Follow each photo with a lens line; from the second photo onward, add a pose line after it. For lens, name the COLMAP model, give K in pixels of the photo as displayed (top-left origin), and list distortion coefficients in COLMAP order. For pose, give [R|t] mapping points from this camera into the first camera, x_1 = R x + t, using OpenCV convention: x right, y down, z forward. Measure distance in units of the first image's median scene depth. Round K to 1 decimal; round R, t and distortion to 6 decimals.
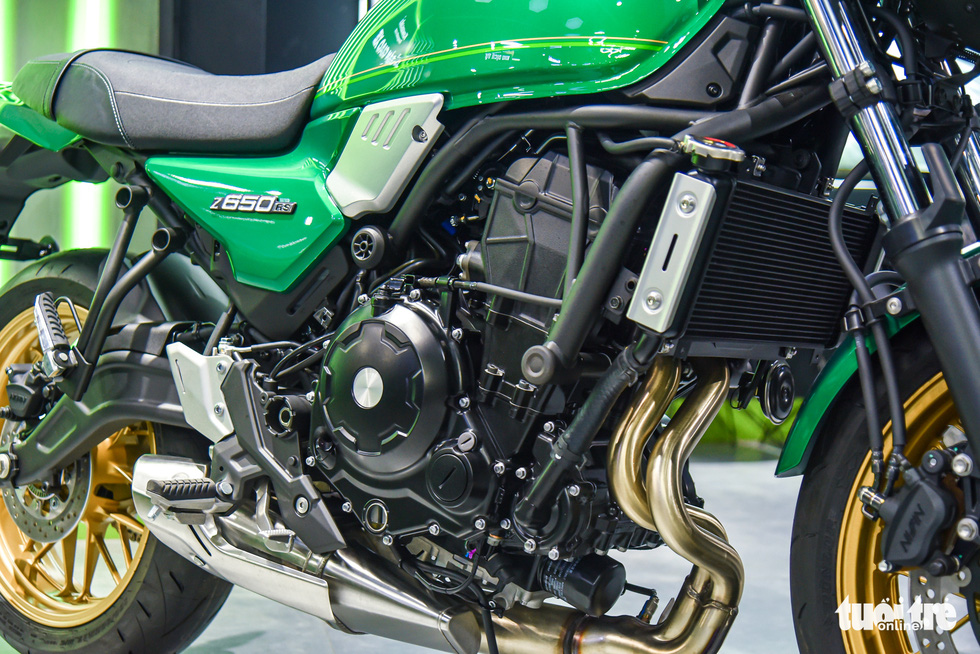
lens RADIAL K [[1508.9, 0, 490.0], [0, 1508.9, 327.0], [0, 0, 1]] dist [-0.175385, -0.011954]
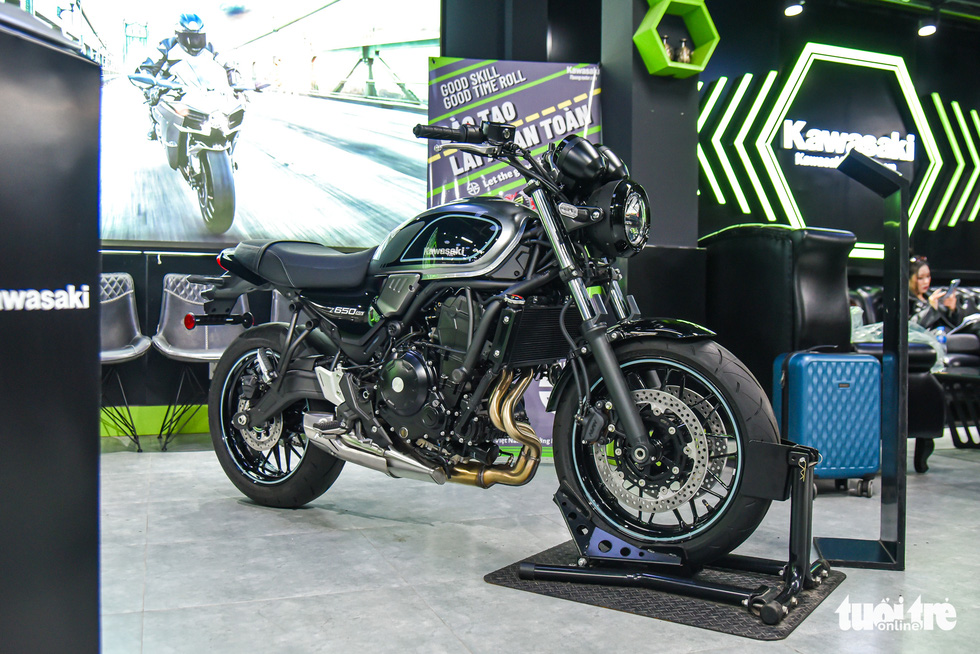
lens RADIAL K [[851.1, 0, 490.0], [0, 851.1, 327.0], [0, 0, 1]] dist [-0.004669, 0.000206]
pose [[0.997595, -0.057275, 0.039034, 0.029121], [0.056096, 0.997955, 0.030655, -0.099339], [-0.040710, -0.028392, 0.998768, -0.513860]]
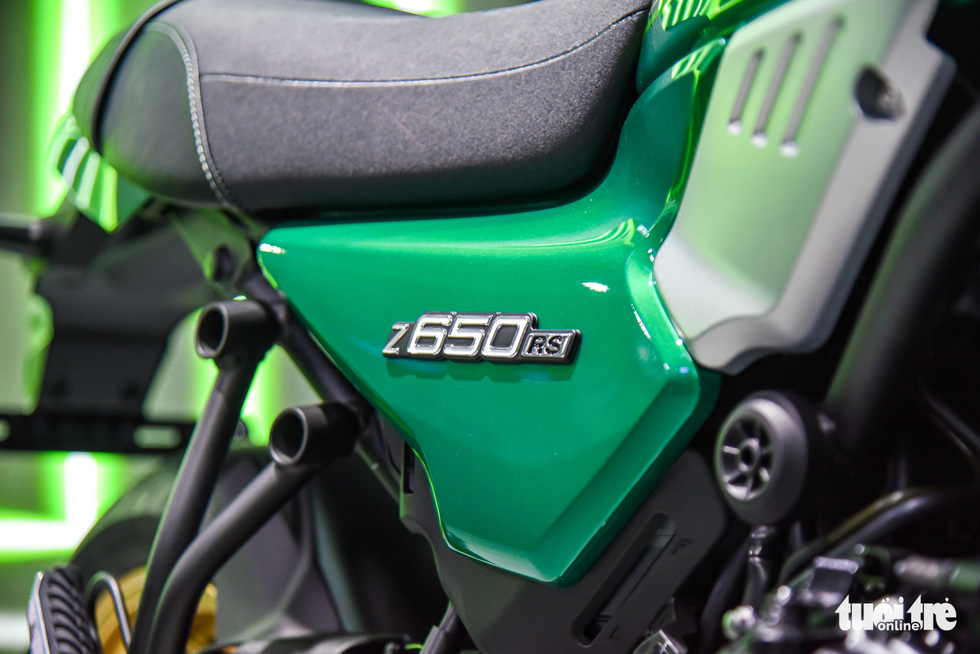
lens RADIAL K [[2353.1, 0, 490.0], [0, 2353.1, 327.0], [0, 0, 1]] dist [-0.094365, -0.723299]
pose [[0.951398, -0.050174, -0.303848, 0.021383], [0.028268, 0.996701, -0.076074, -0.047215], [0.306662, 0.063787, 0.949679, 0.526401]]
